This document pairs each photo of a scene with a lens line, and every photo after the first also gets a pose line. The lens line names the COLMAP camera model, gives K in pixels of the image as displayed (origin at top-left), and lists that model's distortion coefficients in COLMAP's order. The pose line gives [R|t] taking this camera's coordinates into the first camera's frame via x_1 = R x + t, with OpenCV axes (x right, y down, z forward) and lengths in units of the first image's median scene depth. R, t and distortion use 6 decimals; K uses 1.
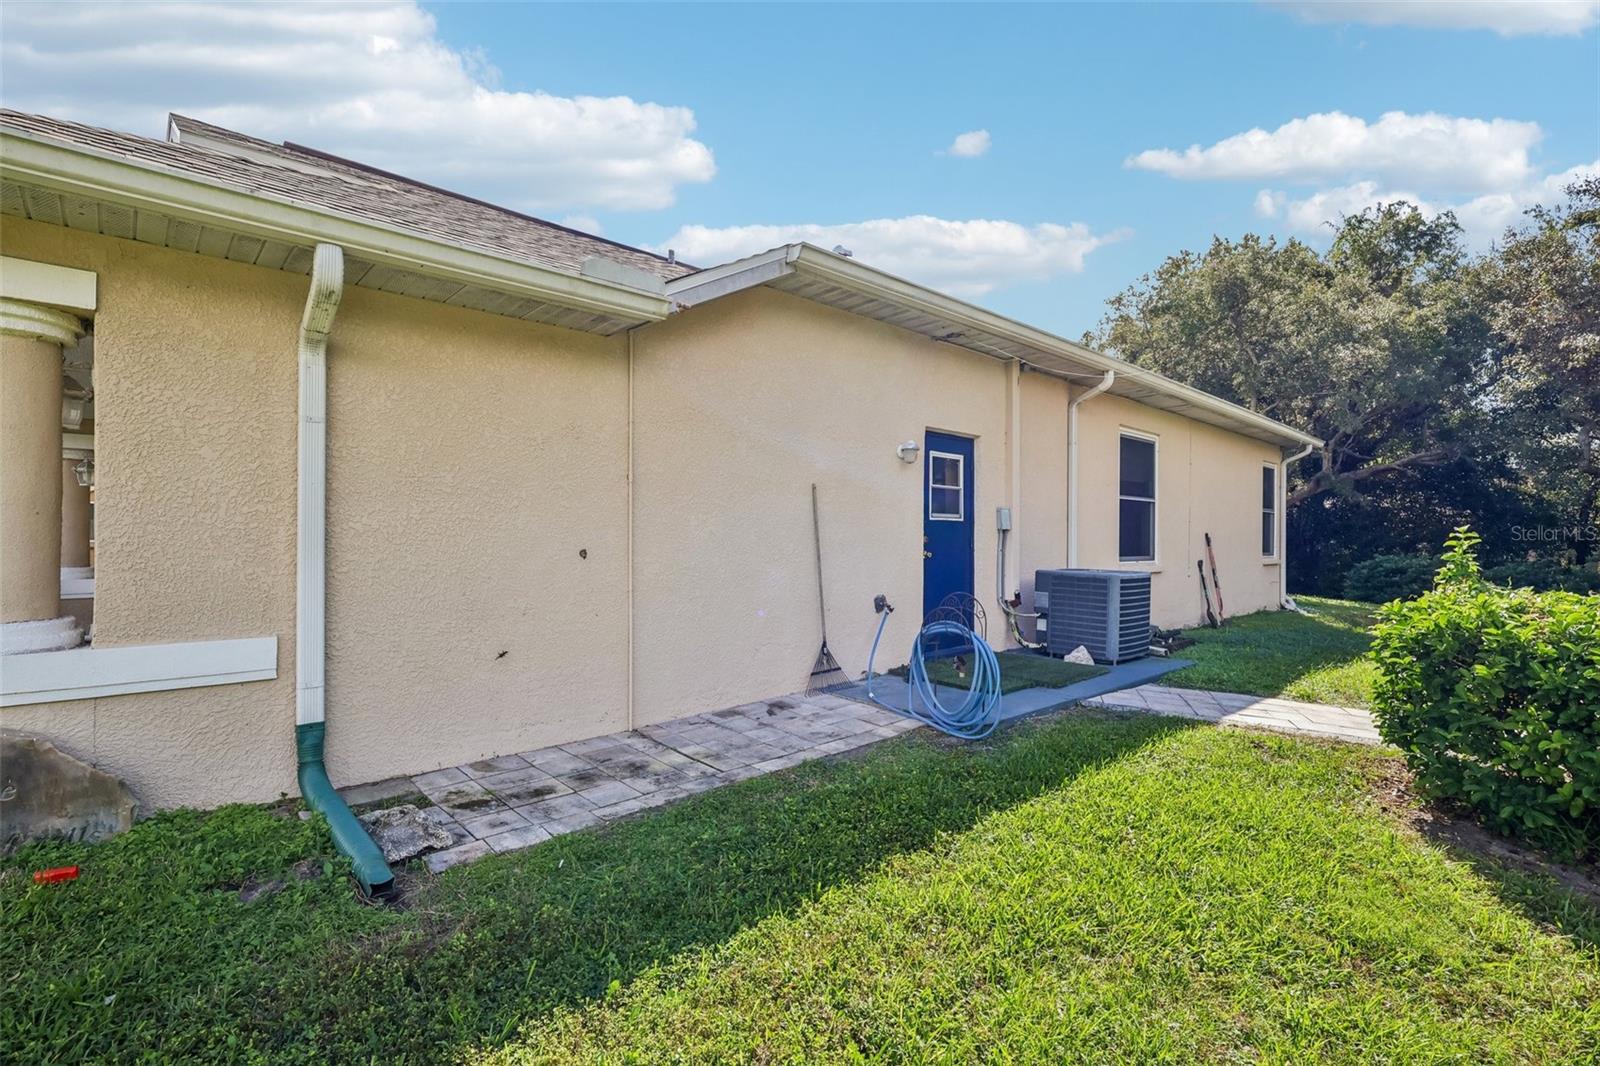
lens RADIAL K [[742.2, 0, 789.3], [0, 742.2, 538.2], [0, 0, 1]] dist [-0.003446, 0.001169]
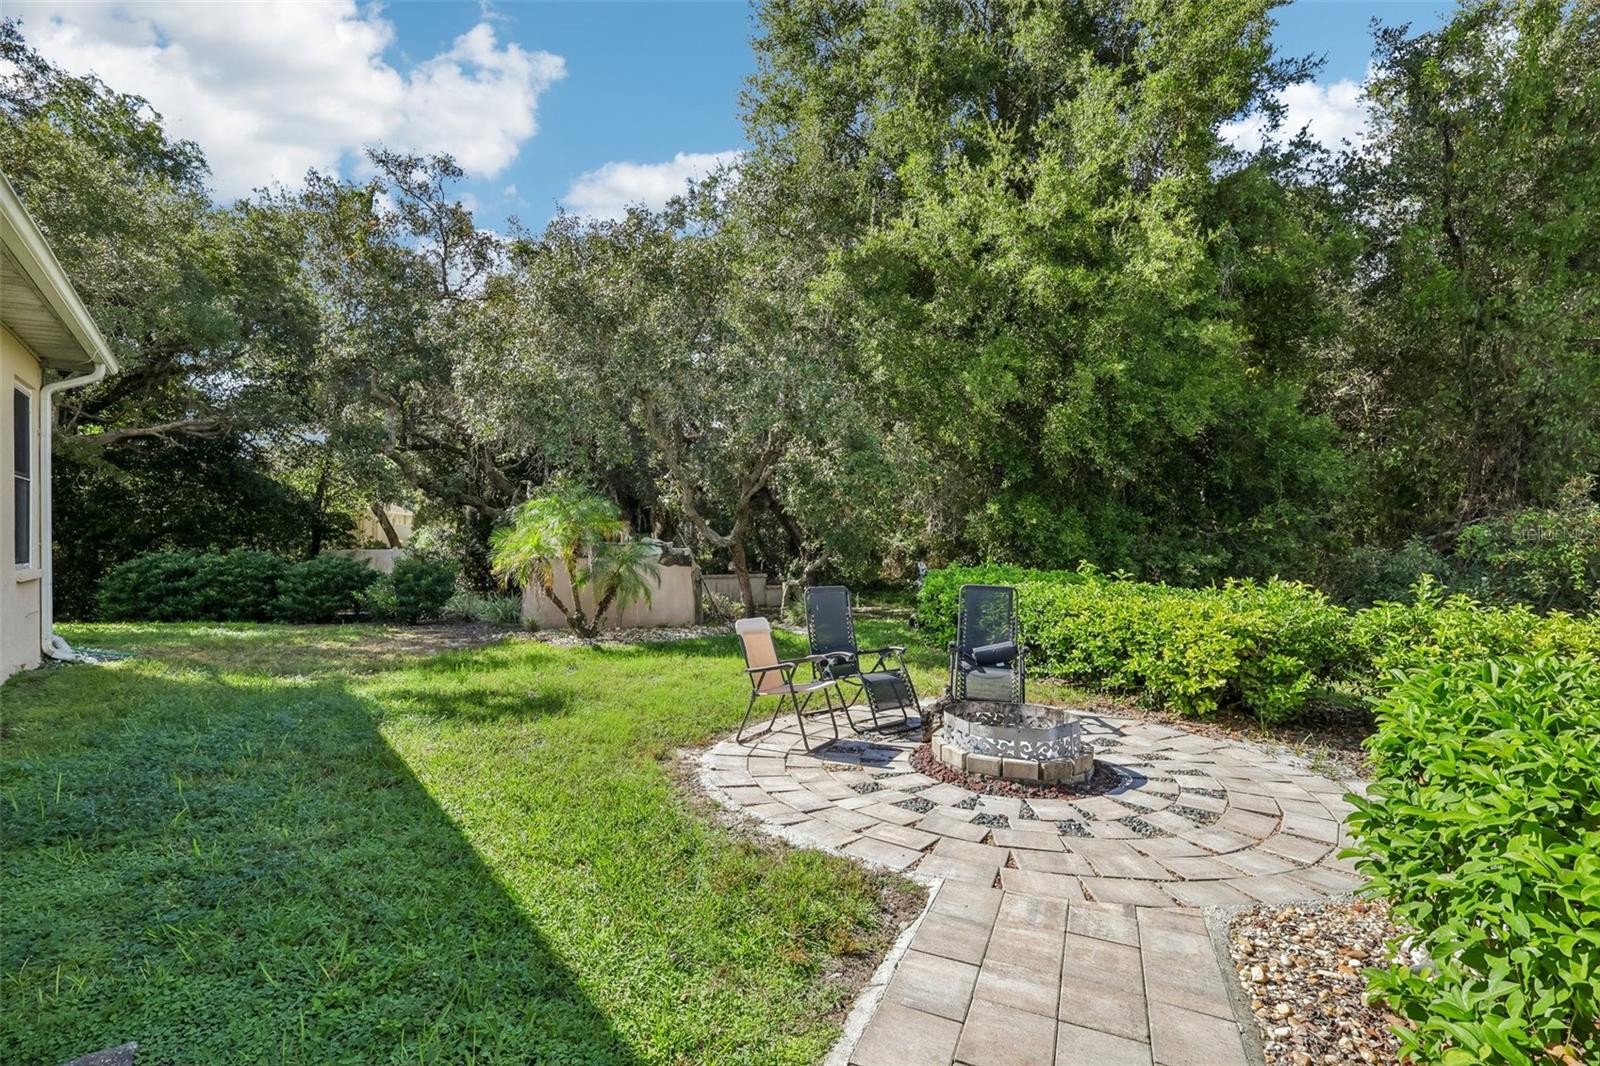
lens RADIAL K [[742.2, 0, 794.2], [0, 742.2, 531.3], [0, 0, 1]] dist [-0.003446, 0.001169]
pose [[0.087265, -0.006323, 0.996165, 0.144291], [0.000602, 0.999980, 0.006294, -0.001440], [-0.996185, 0.000050, 0.087267, 0.337301]]
